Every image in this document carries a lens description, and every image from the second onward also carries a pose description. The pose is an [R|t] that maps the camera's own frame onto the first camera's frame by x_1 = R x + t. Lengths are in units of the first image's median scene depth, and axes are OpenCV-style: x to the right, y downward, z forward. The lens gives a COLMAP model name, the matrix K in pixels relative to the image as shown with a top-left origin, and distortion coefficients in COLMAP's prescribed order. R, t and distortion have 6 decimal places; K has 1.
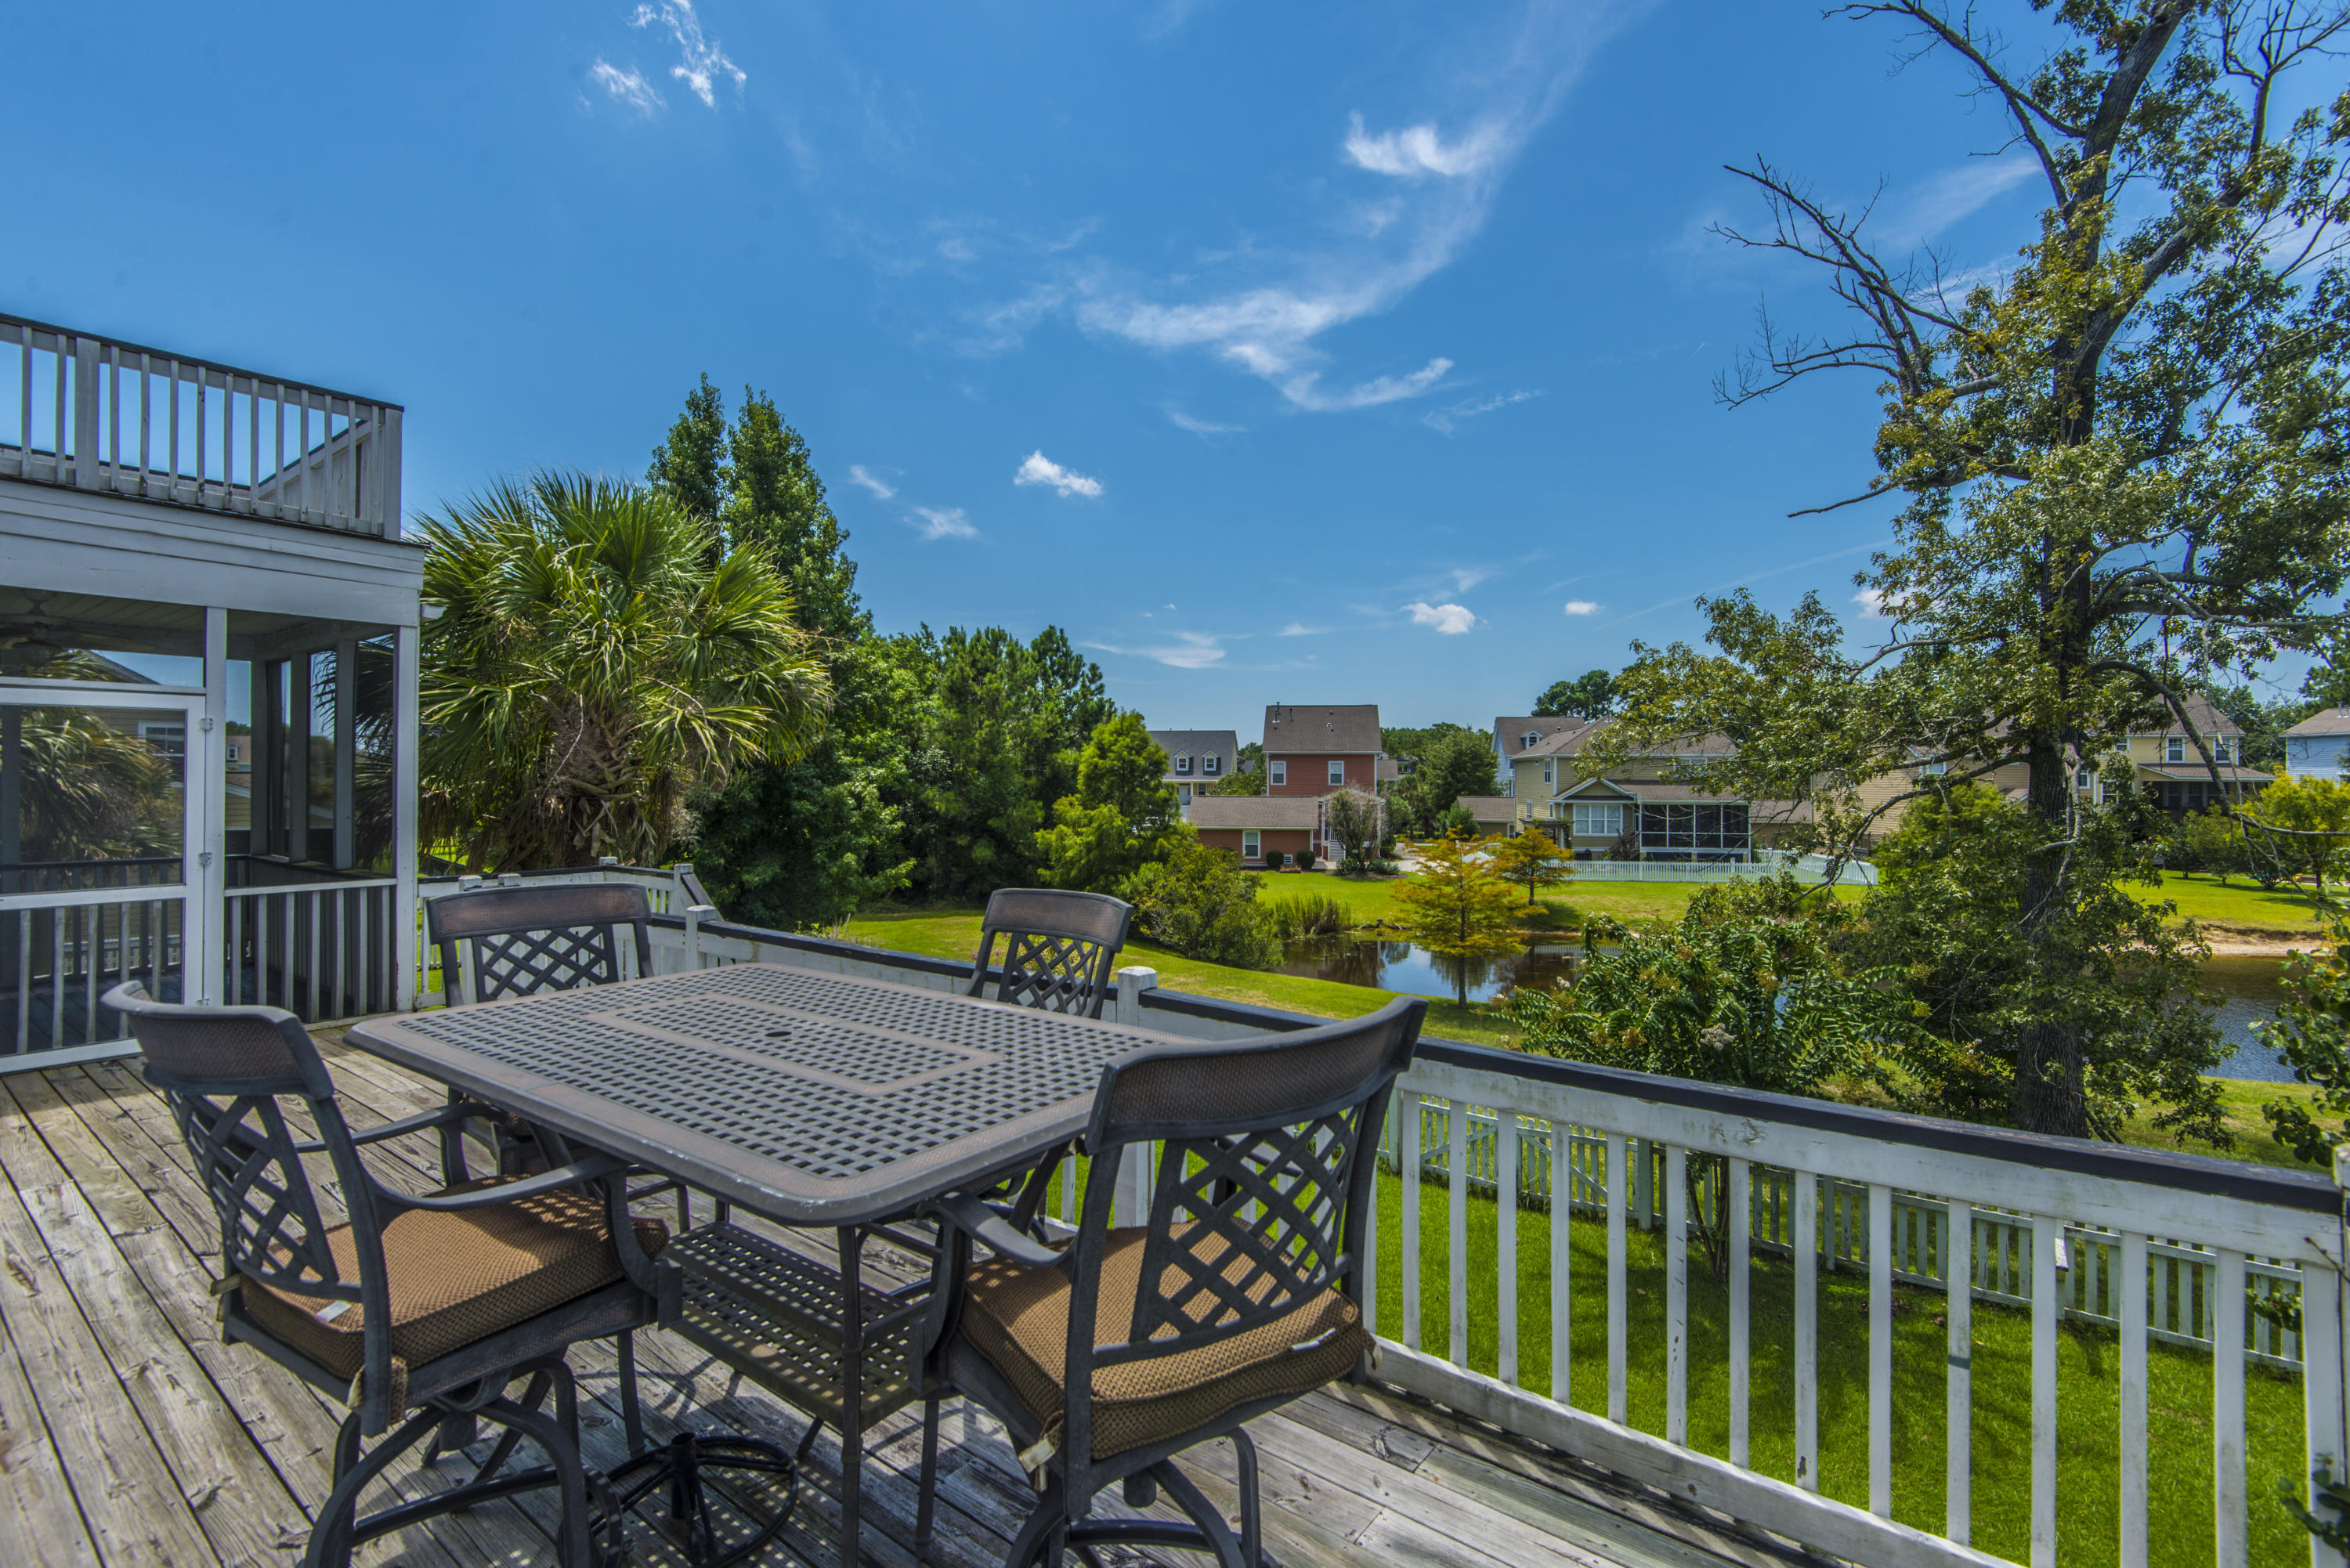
lens RADIAL K [[1079.4, 0, 1164.7], [0, 1079.4, 779.8], [0, 0, 1]] dist [0.029461, -0.015279]
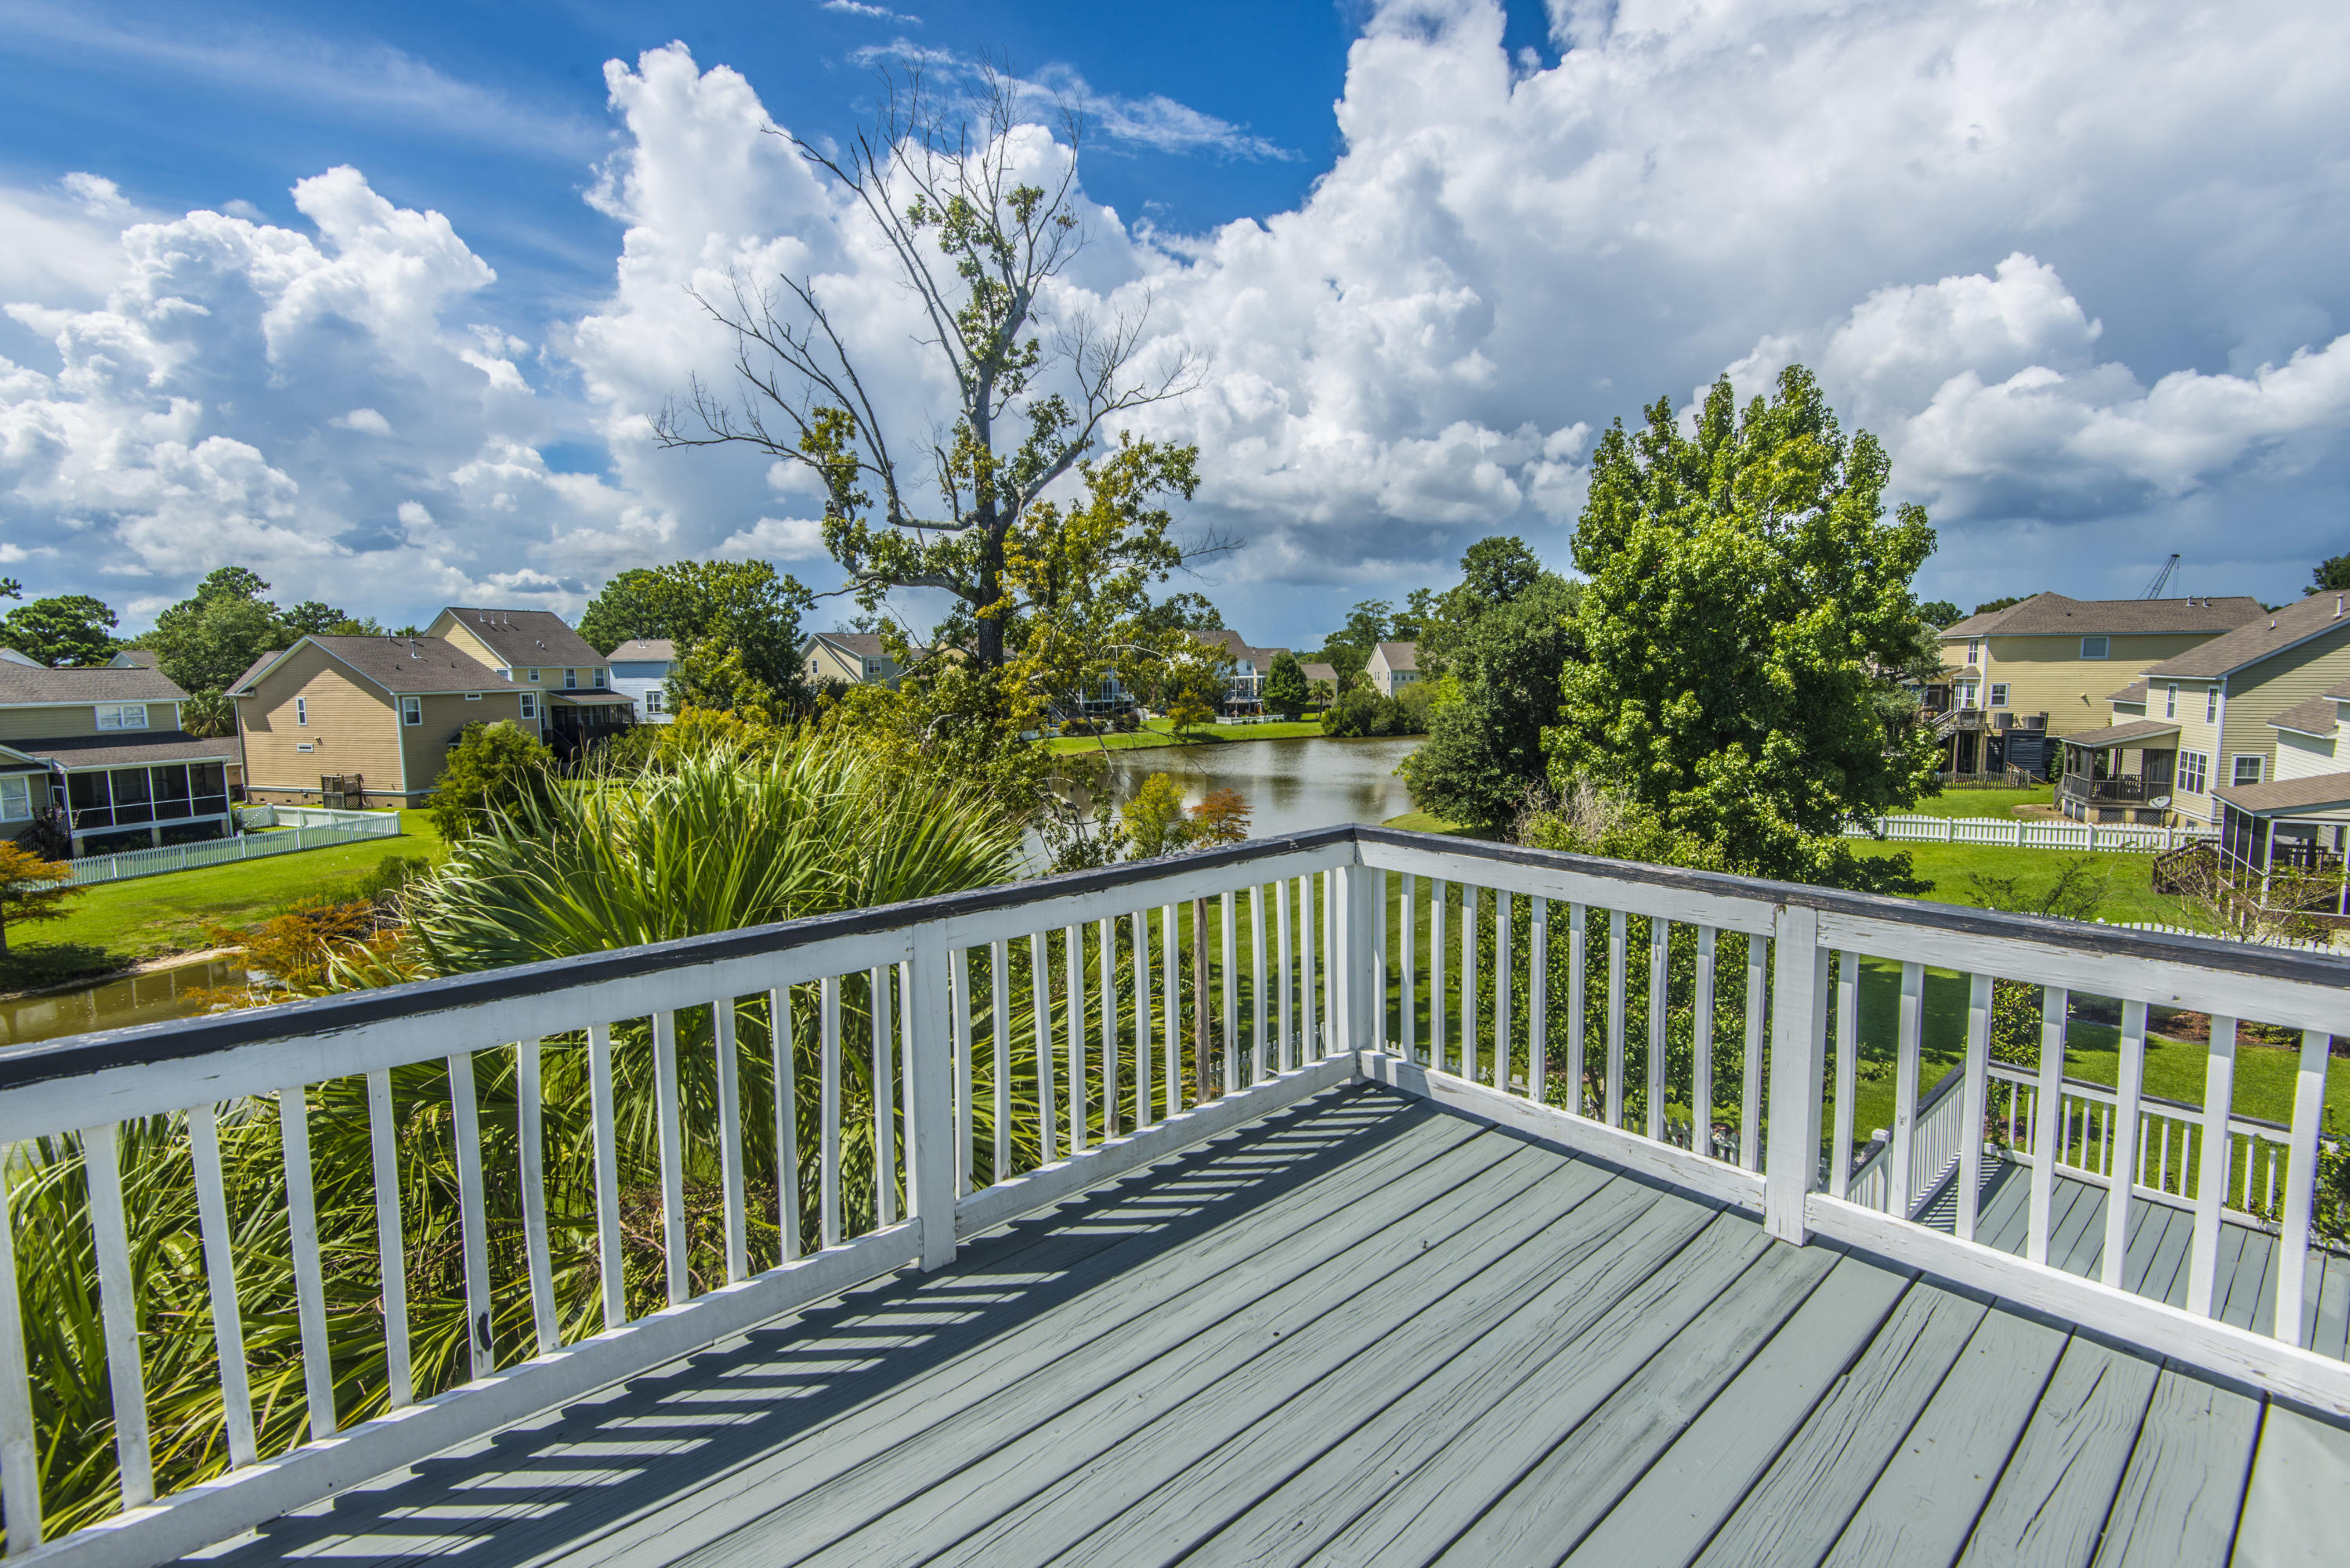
lens RADIAL K [[1061.2, 0, 1174.8], [0, 1061.2, 778.3], [0, 0, 1]] dist [0.047750, -0.029052]
pose [[0.190949, -0.114008, 0.974957, -0.307552], [0.012776, 0.993437, 0.113667, -0.108961], [-0.981517, -0.009249, 0.191152, 0.254239]]
